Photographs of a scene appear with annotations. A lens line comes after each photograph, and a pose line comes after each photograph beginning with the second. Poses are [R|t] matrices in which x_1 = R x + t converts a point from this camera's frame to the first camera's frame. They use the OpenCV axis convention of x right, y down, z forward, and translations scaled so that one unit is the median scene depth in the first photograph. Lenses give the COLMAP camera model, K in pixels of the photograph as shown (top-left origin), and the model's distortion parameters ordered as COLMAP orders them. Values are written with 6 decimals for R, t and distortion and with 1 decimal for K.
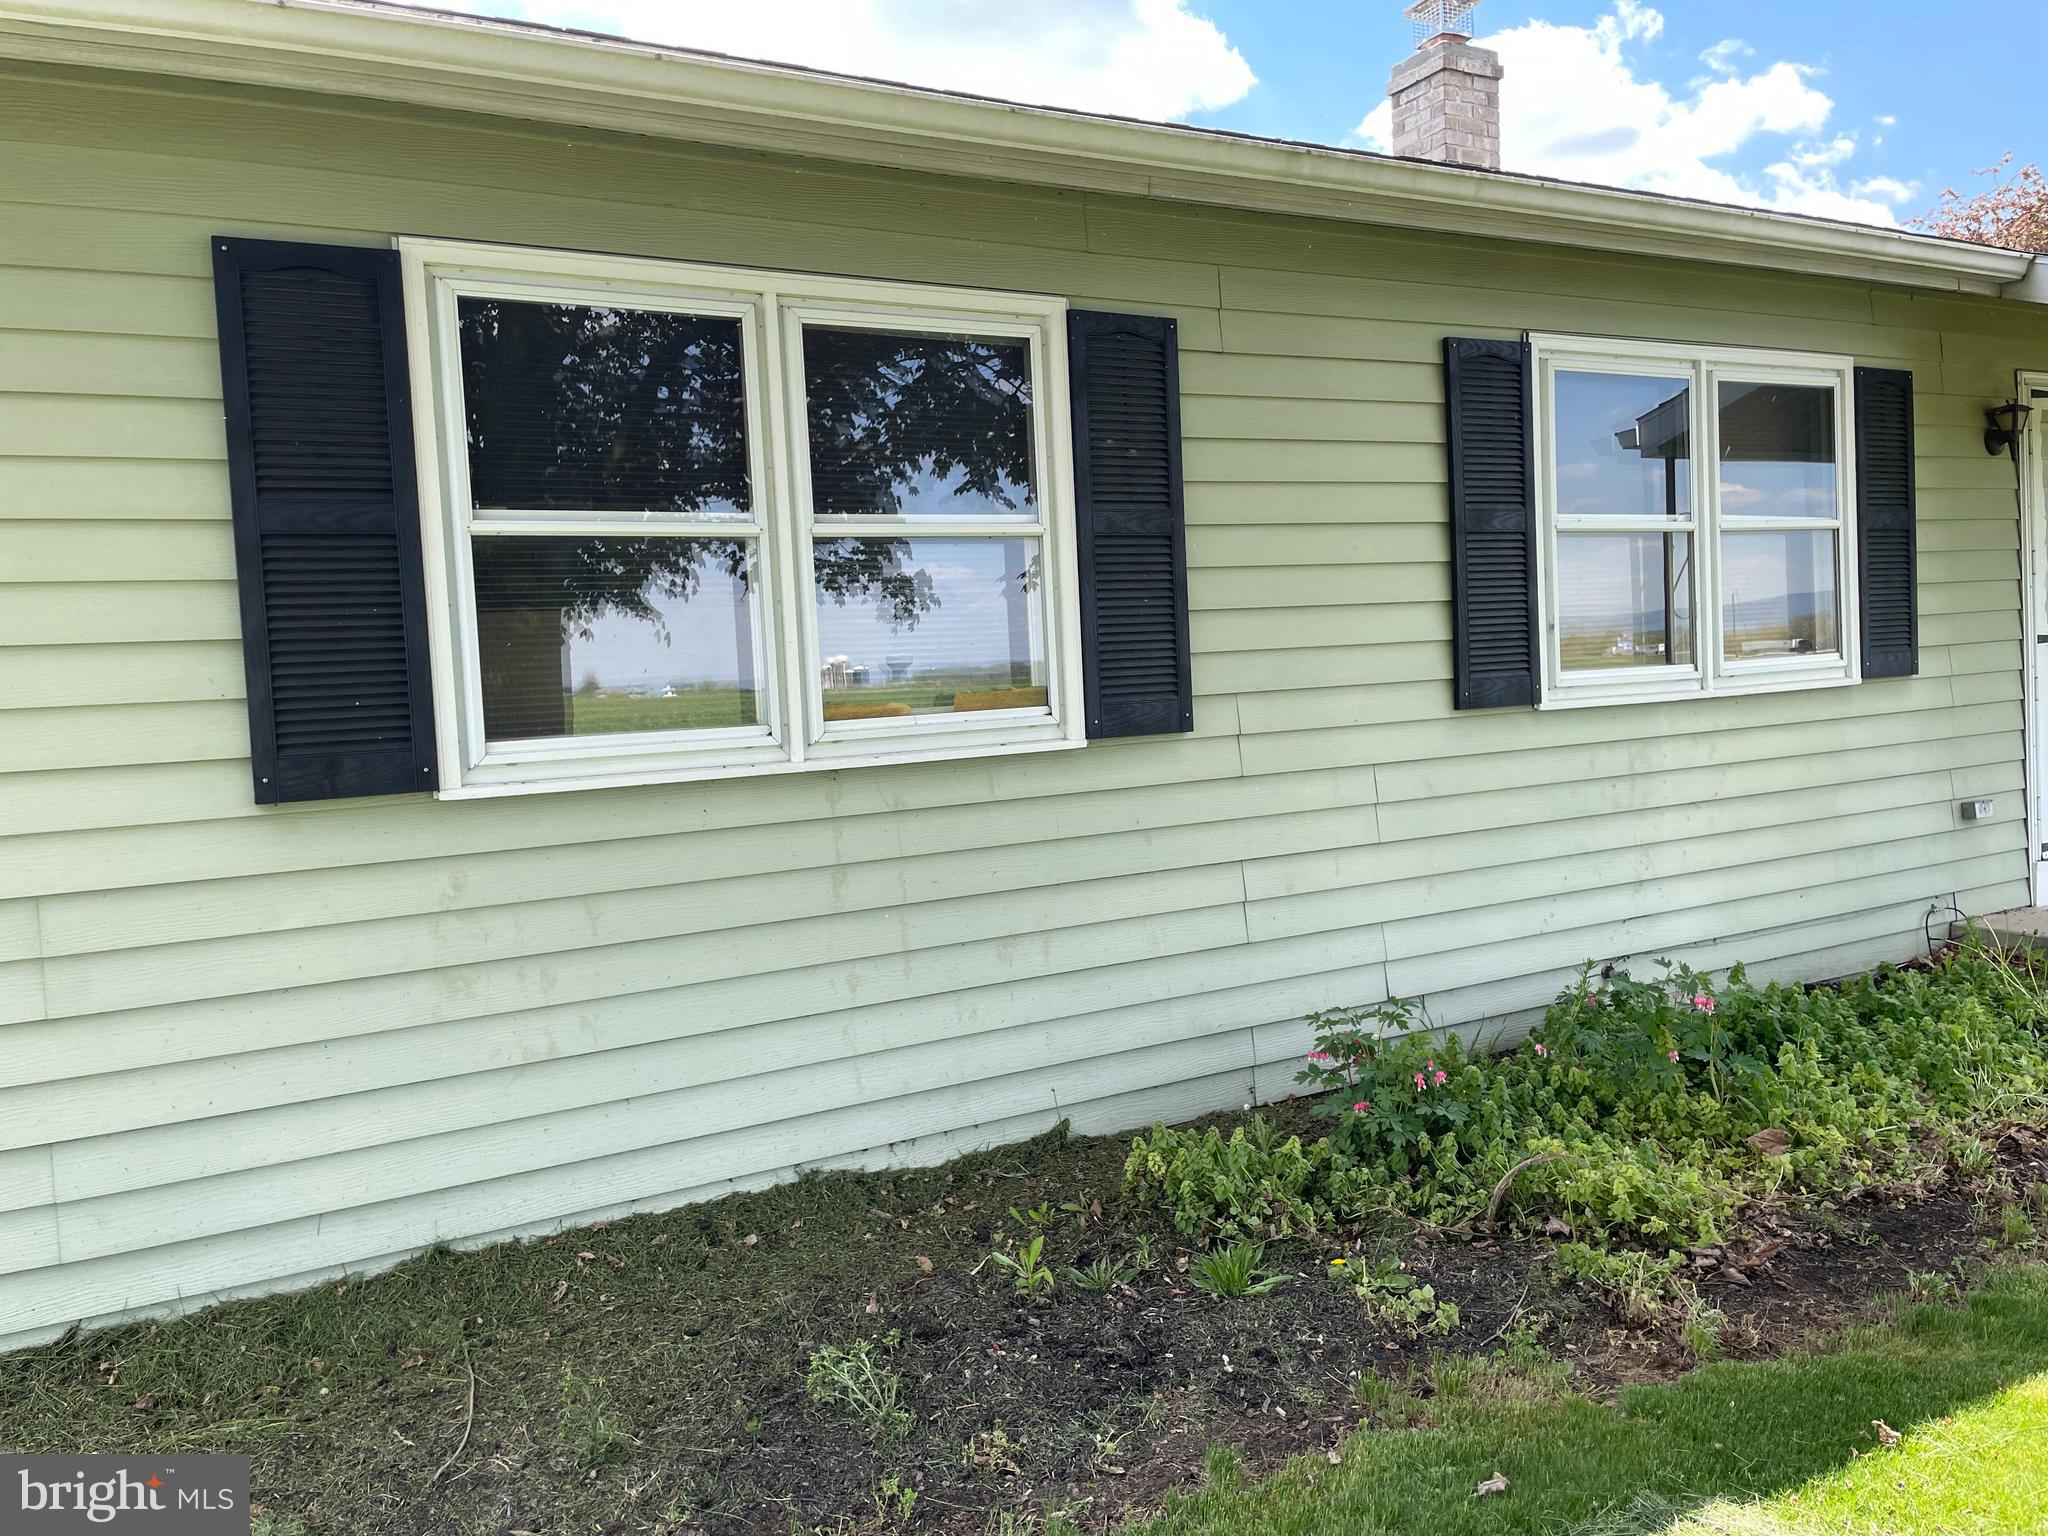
lens RADIAL K [[1576.1, 0, 1024.0], [0, 1576.1, 768.0], [0, 0, 1]] dist [0.047124, -0.127493]
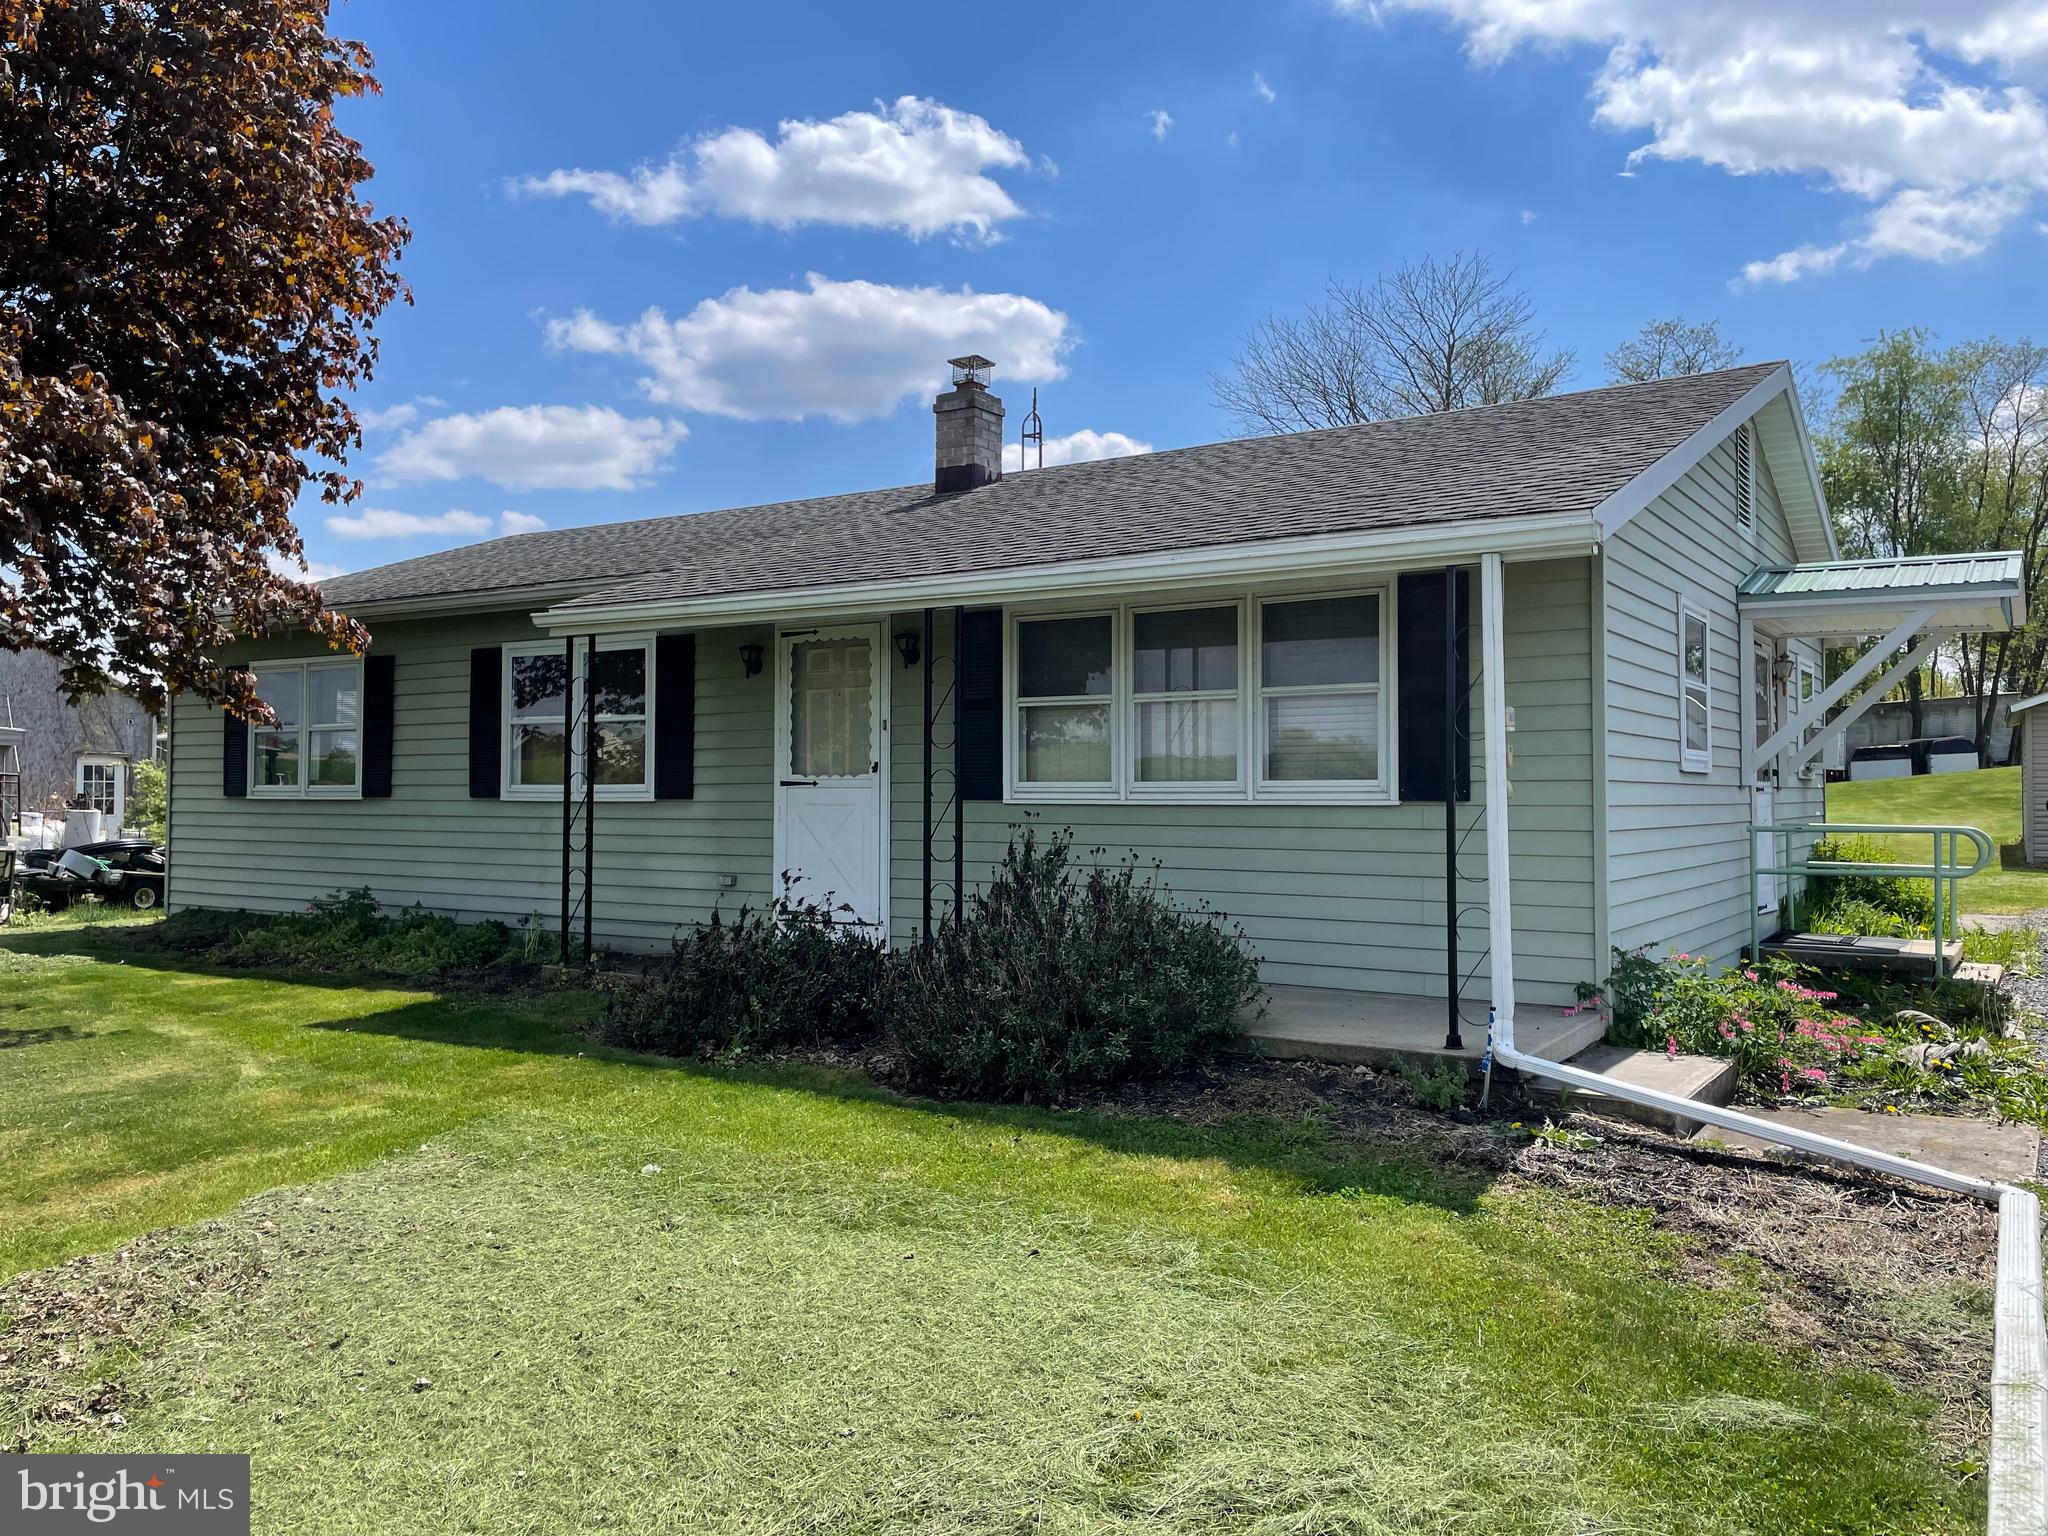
lens RADIAL K [[1576.1, 0, 1024.0], [0, 1576.1, 768.0], [0, 0, 1]] dist [0.047124, -0.127493]
pose [[0.478585, 0.057525, -0.876155, 2.633842], [-0.065413, 0.997415, 0.029755, -0.195928], [0.875601, 0.043072, 0.481111, 0.514841]]
